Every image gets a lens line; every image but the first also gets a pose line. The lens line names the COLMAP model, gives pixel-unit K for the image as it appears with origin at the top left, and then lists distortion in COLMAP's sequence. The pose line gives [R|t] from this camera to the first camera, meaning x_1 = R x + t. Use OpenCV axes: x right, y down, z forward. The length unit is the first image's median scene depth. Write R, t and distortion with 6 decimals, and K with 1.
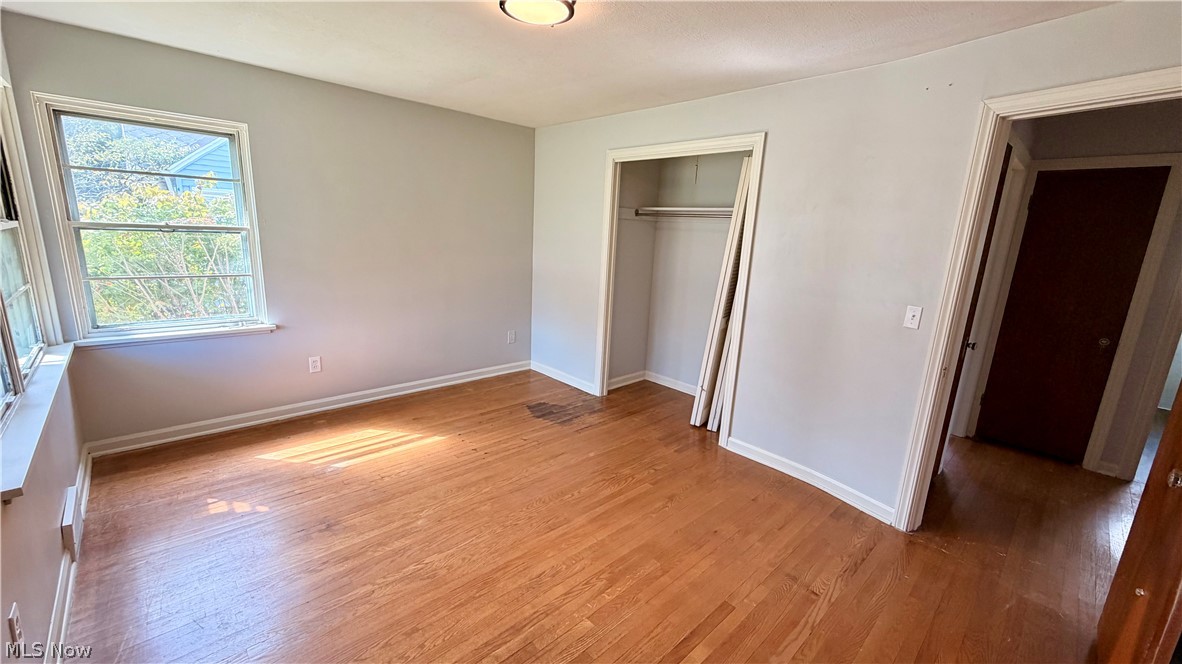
lens RADIAL K [[470.4, 0, 589.1], [0, 470.4, 333.5], [0, 0, 1]] dist [-0.000050, -0.000176]
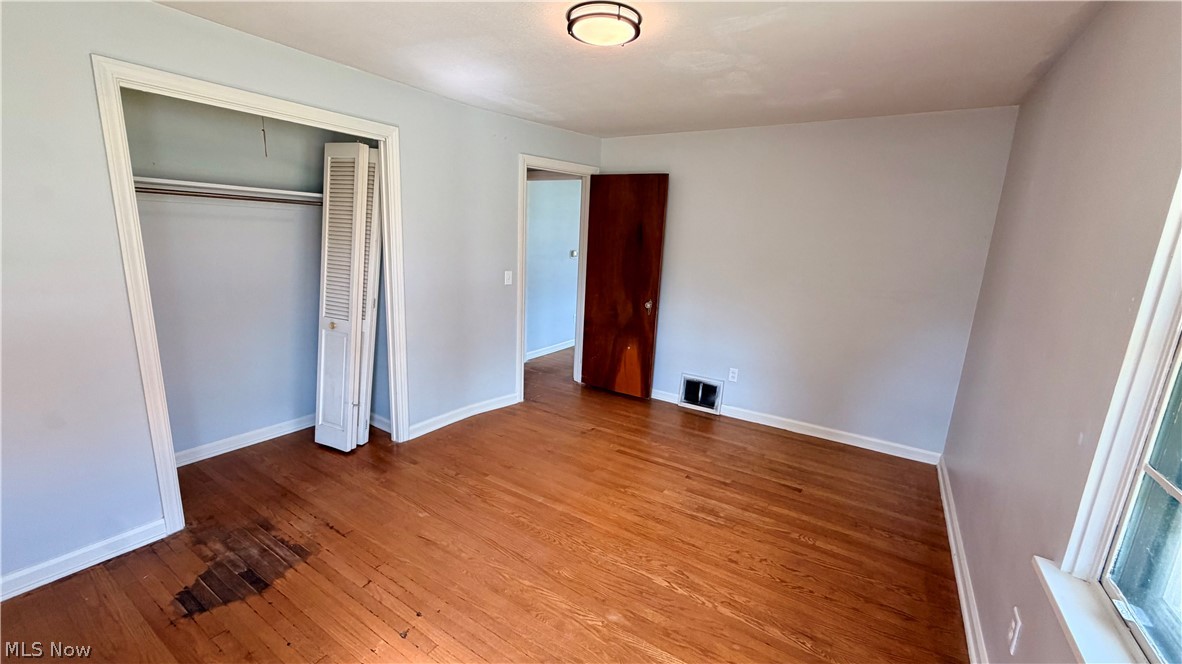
lens RADIAL K [[470.4, 0, 589.1], [0, 470.4, 333.5], [0, 0, 1]] dist [-0.000050, -0.000176]
pose [[-0.237422, -0.261675, 0.935498, -0.720819], [0.153978, 0.940722, 0.302214, -0.227511], [-0.959125, 0.215799, -0.183056, 0.798963]]
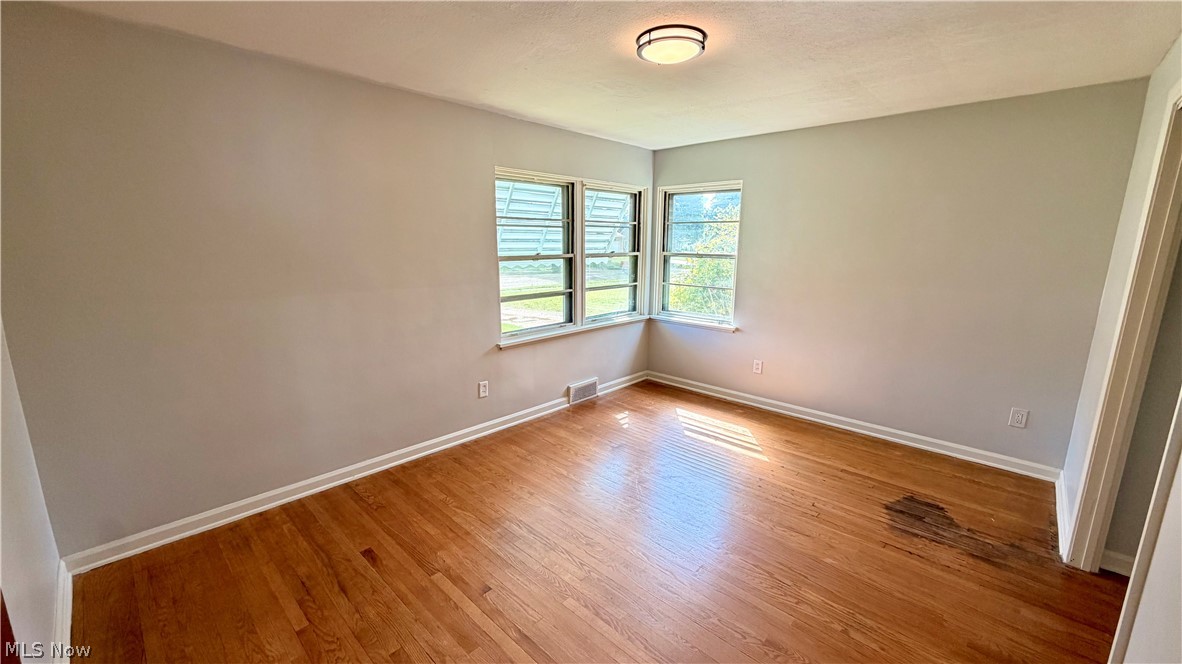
lens RADIAL K [[470.4, 0, 589.1], [0, 470.4, 333.5], [0, 0, 1]] dist [-0.000050, -0.000176]
pose [[0.057079, 0.149932, -0.987047, 0.629719], [-0.220166, 0.966210, 0.134035, -0.091006], [0.973791, 0.209664, 0.088160, 0.502118]]
